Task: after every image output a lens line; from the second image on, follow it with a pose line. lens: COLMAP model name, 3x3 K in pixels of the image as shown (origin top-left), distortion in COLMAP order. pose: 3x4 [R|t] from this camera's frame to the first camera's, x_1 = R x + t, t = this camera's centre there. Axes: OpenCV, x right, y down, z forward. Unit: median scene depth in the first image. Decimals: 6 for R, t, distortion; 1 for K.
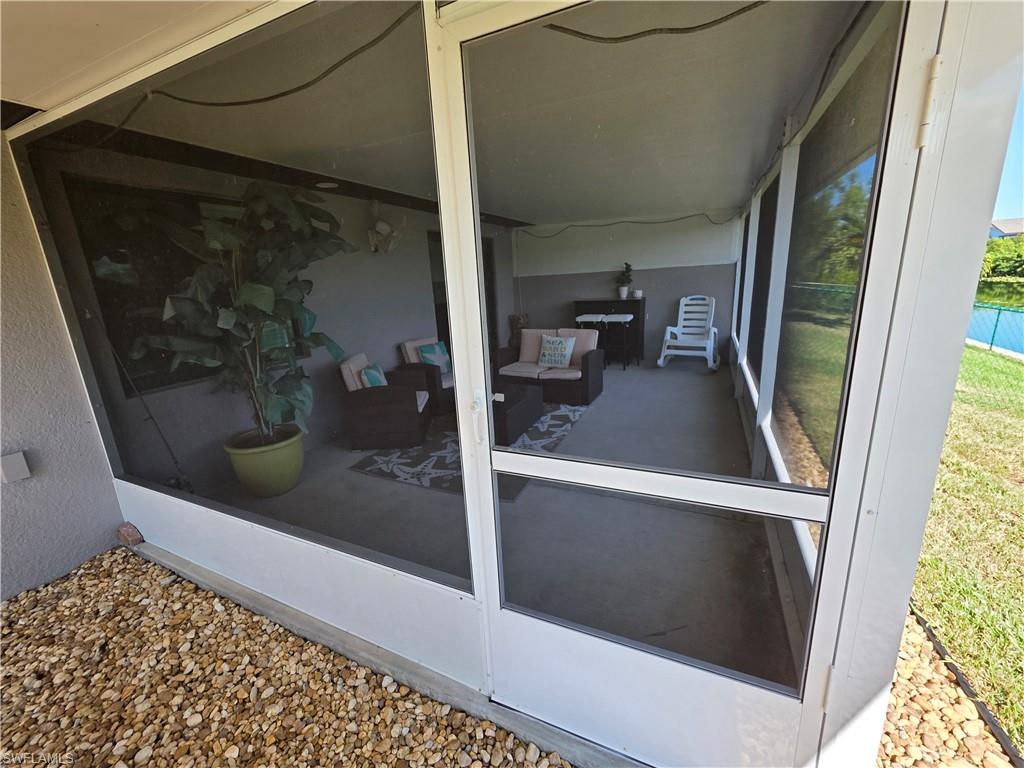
lens RADIAL K [[411.4, 0, 513.8], [0, 411.4, 380.9], [0, 0, 1]] dist [0.000332, 0.000399]
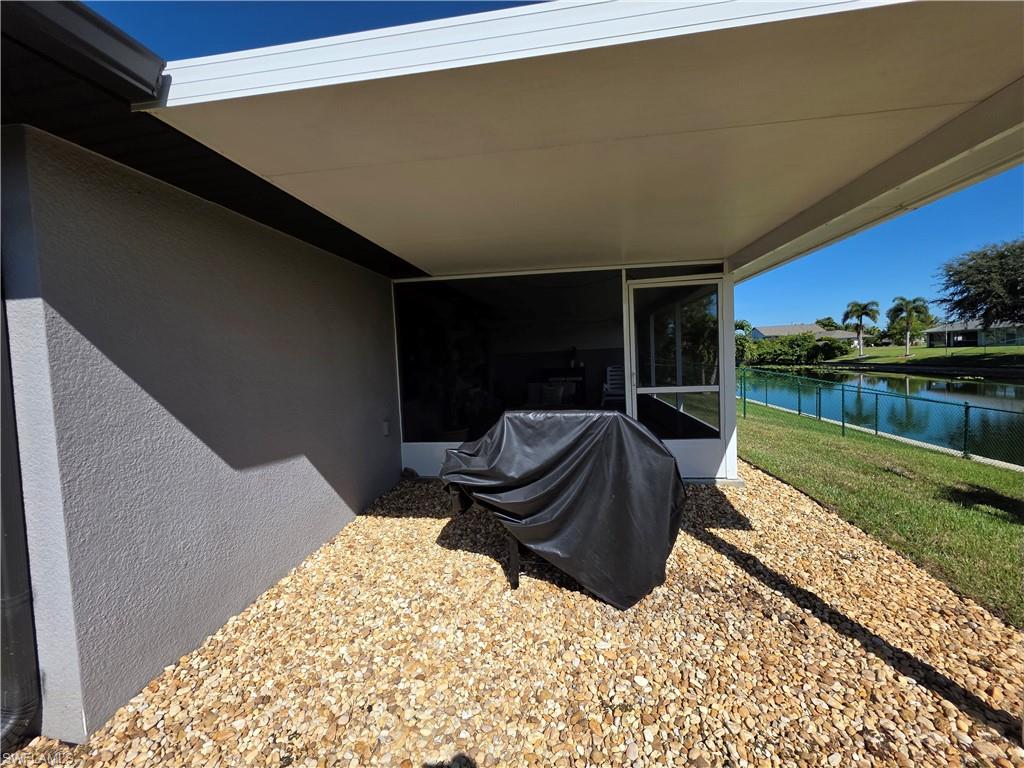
lens RADIAL K [[406.6, 0, 512.9], [0, 406.6, 378.3], [0, 0, 1]] dist [0.000605, -0.000213]
pose [[0.958286, -0.003884, 0.285785, -0.406308], [0.065059, 0.976622, -0.204881, 0.145967], [-0.278309, 0.214928, 0.936136, -0.387566]]
